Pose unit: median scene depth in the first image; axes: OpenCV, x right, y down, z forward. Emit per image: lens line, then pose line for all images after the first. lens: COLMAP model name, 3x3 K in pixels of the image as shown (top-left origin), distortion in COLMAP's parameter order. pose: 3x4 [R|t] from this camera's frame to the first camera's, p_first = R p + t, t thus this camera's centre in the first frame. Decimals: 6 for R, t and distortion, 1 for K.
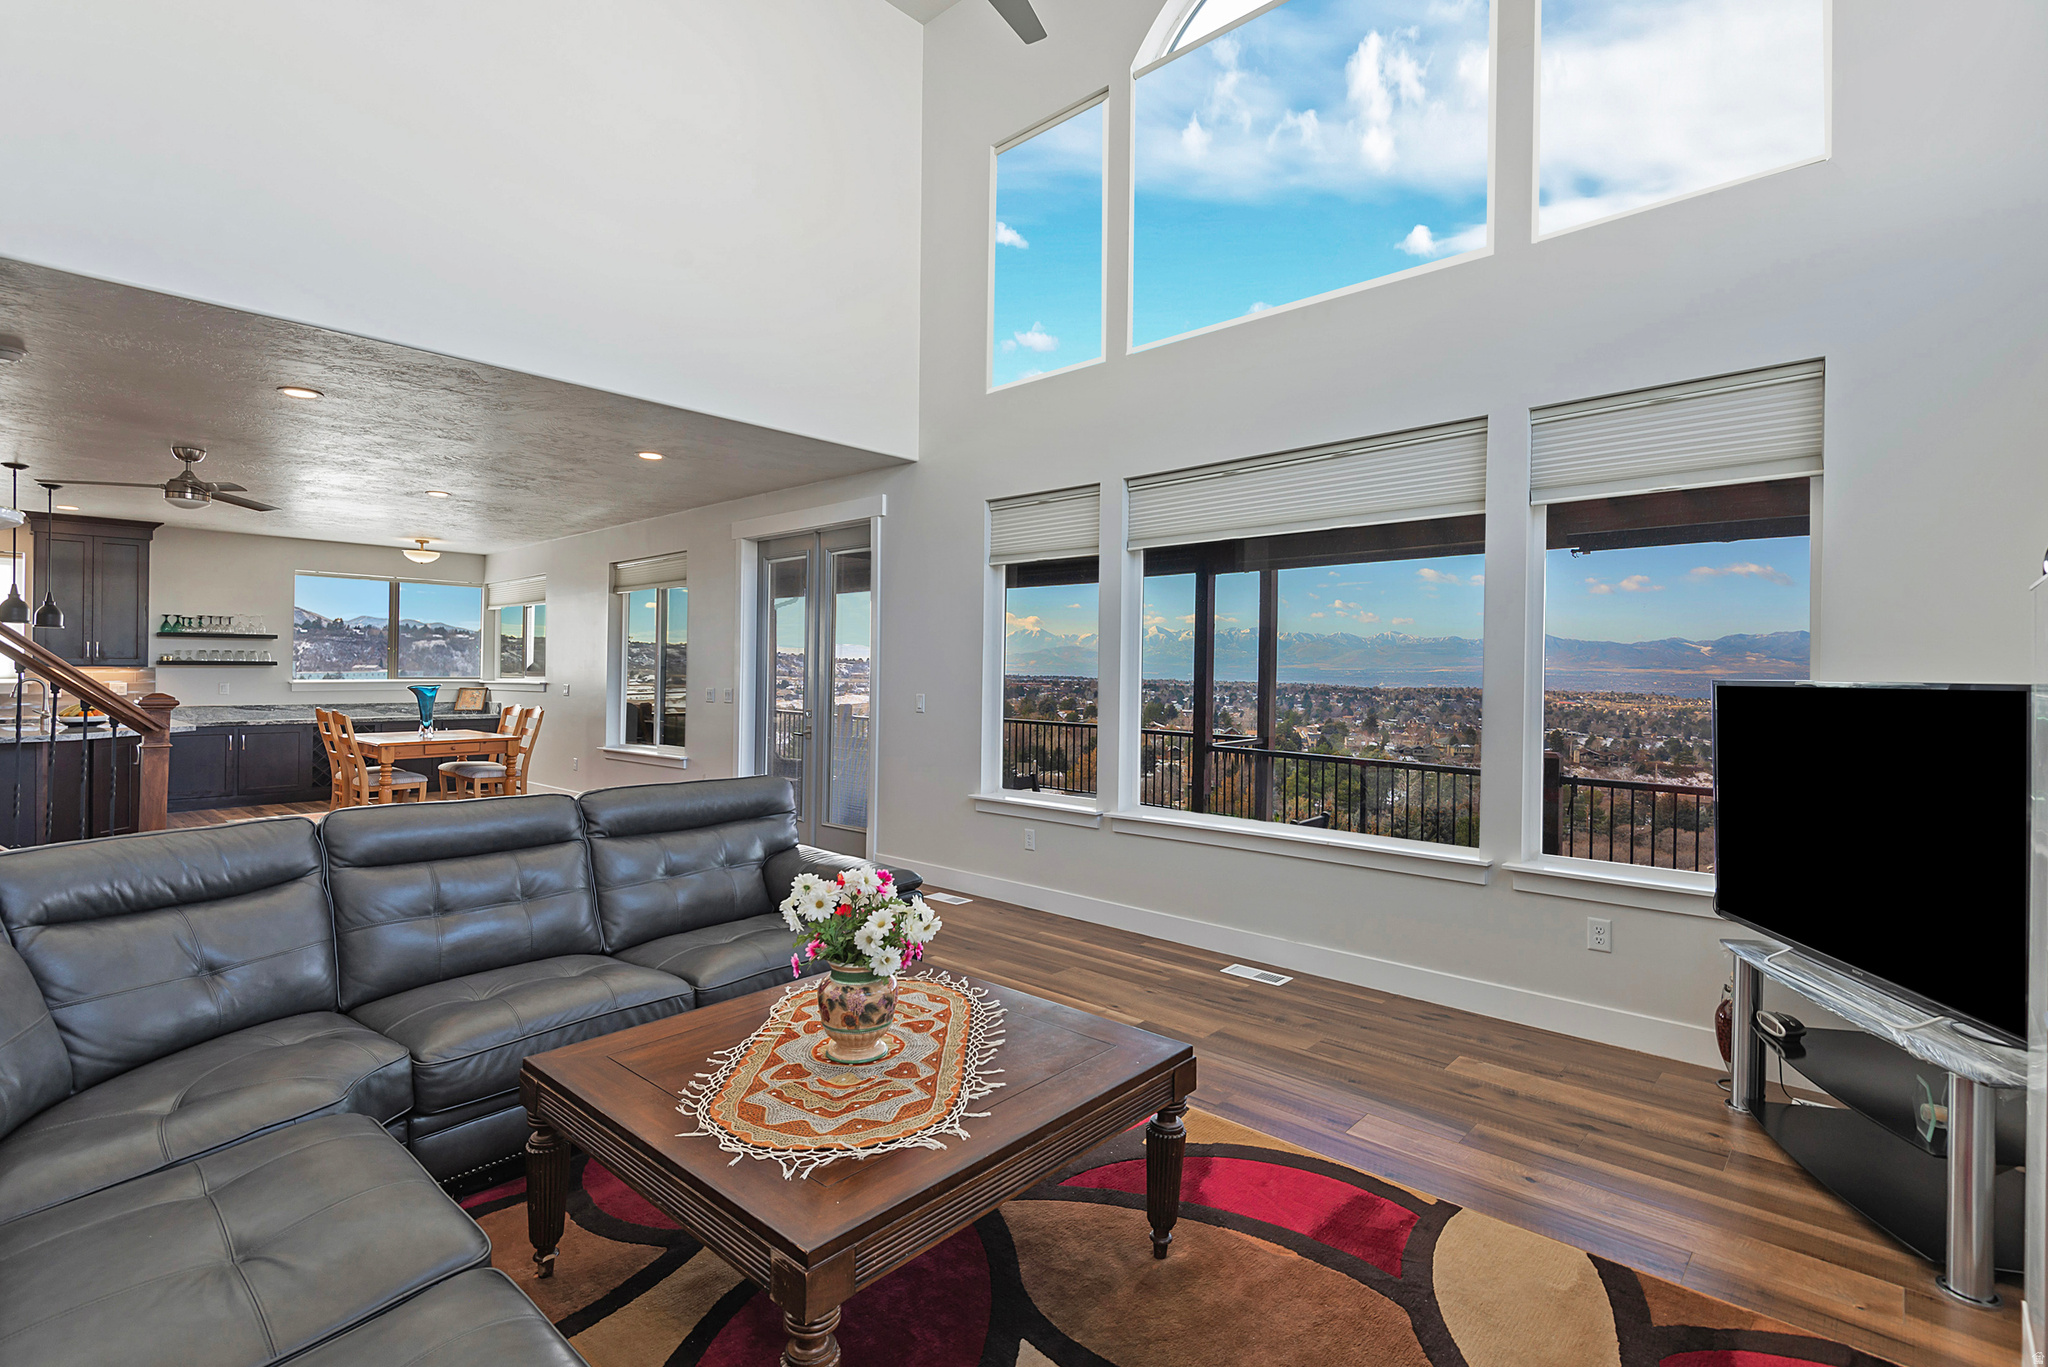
lens RADIAL K [[949.0, 0, 1015.1], [0, 949.0, 674.8], [0, 0, 1]] dist [0.016832, -0.000458]
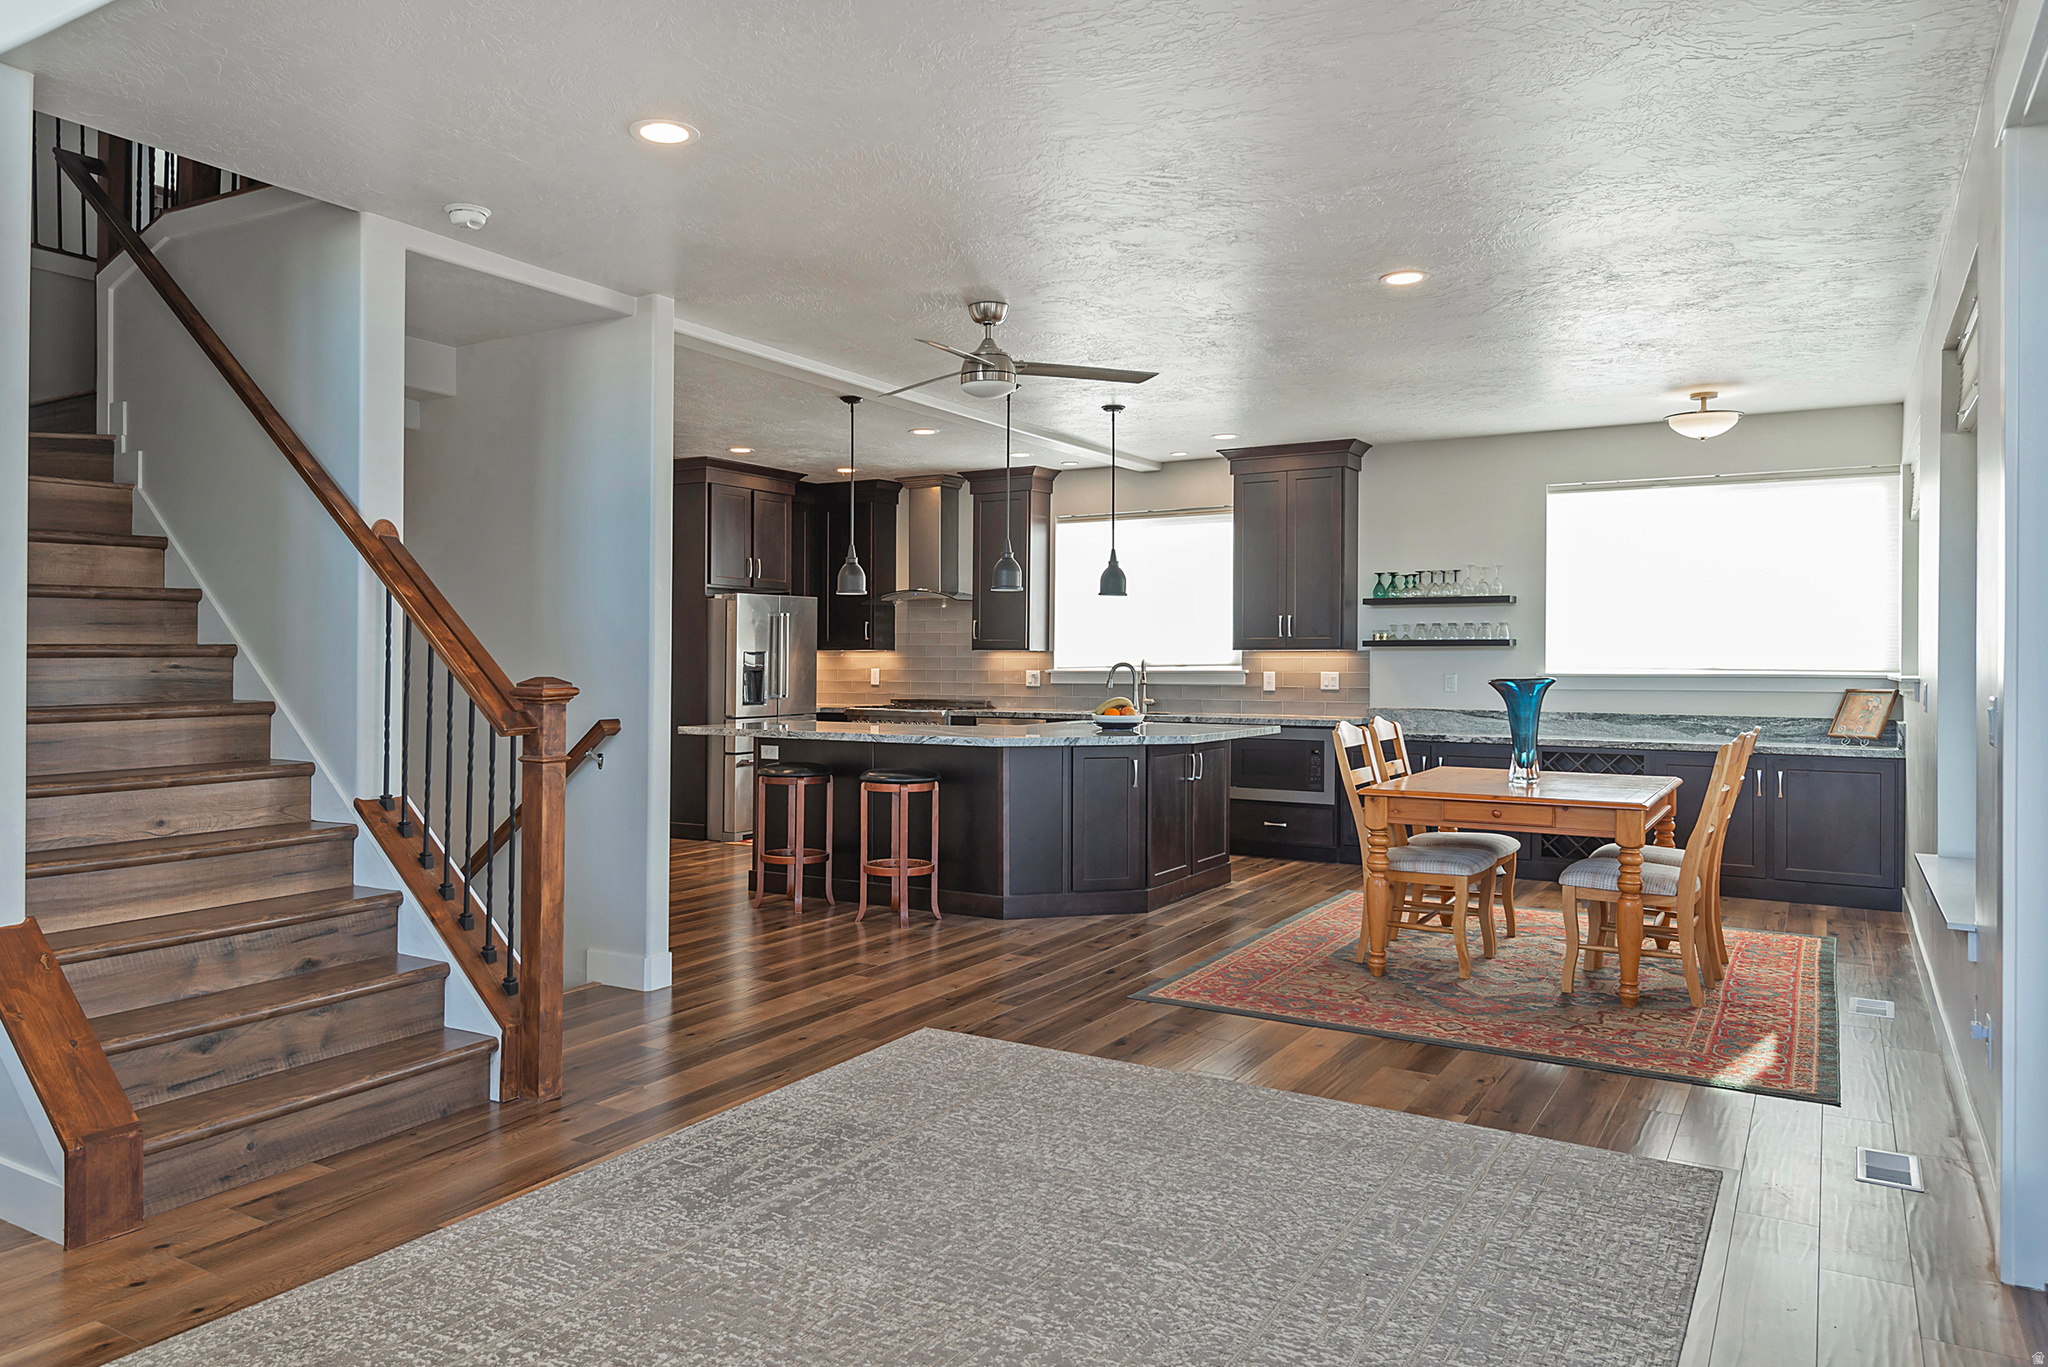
lens RADIAL K [[1413.8, 0, 1019.2], [0, 1413.8, 669.8], [0, 0, 1]] dist [0.002327, -0.000009]
pose [[0.169078, 0.000779, -0.985602, 0.059723], [-0.006654, 0.999978, -0.000352, 0.008361], [0.985580, 0.006618, 0.169080, 0.583284]]
